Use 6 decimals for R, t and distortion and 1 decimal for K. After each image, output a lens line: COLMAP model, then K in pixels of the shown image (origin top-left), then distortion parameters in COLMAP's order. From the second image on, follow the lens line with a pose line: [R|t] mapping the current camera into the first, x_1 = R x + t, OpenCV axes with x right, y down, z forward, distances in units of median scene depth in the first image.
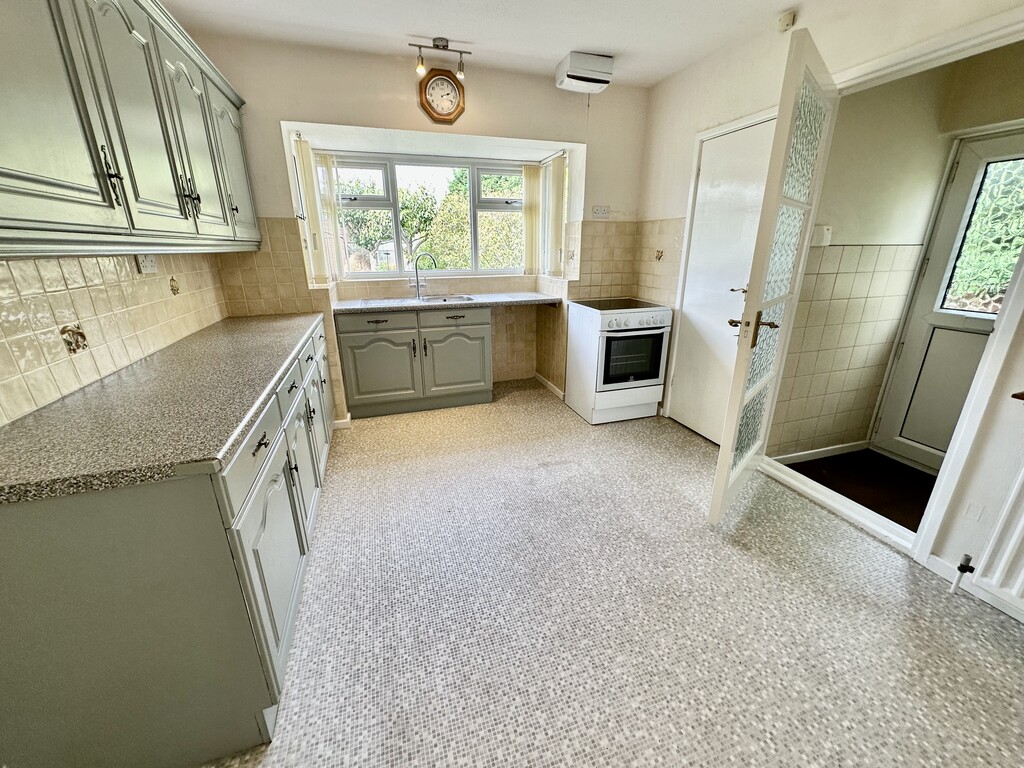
lens RADIAL K [[410.0, 0, 515.3], [0, 410.0, 380.5], [0, 0, 1]] dist [-0.004327, 0.001973]
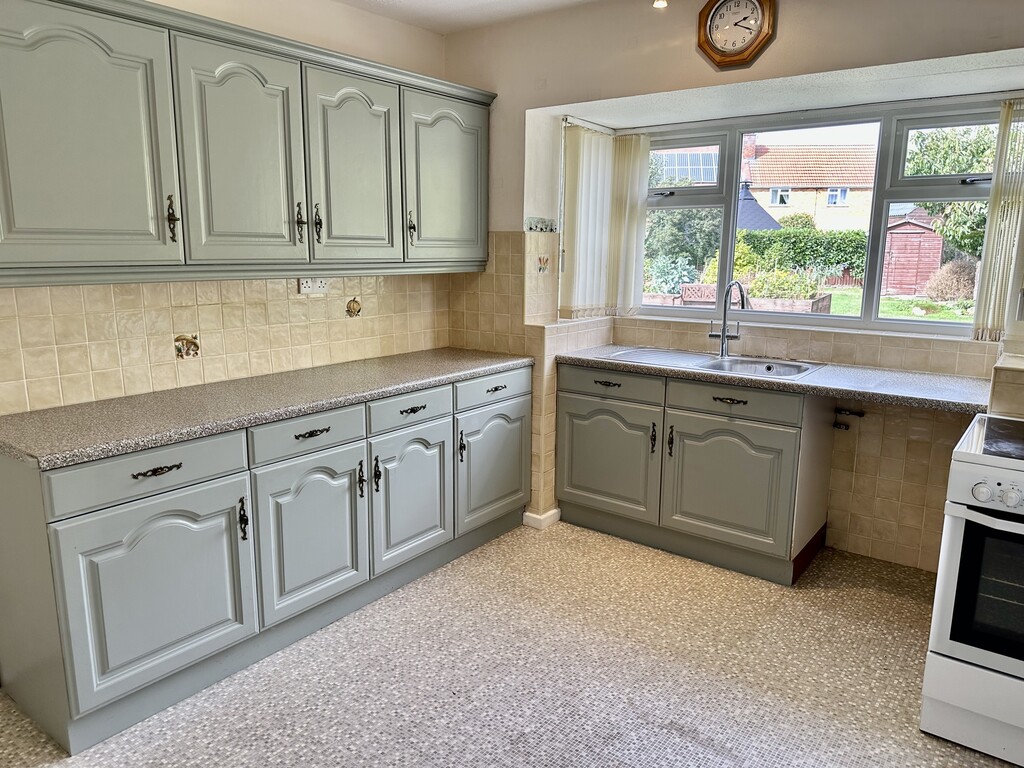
lens RADIAL K [[718.2, 0, 512.1], [0, 718.2, 386.9], [0, 0, 1]] dist [0.035164, -0.046222]
pose [[0.558675, 0.171024, -0.811562, 0.524625], [-0.268692, 0.963058, 0.017983, -0.127704], [0.784657, 0.208013, 0.583989, 0.249201]]
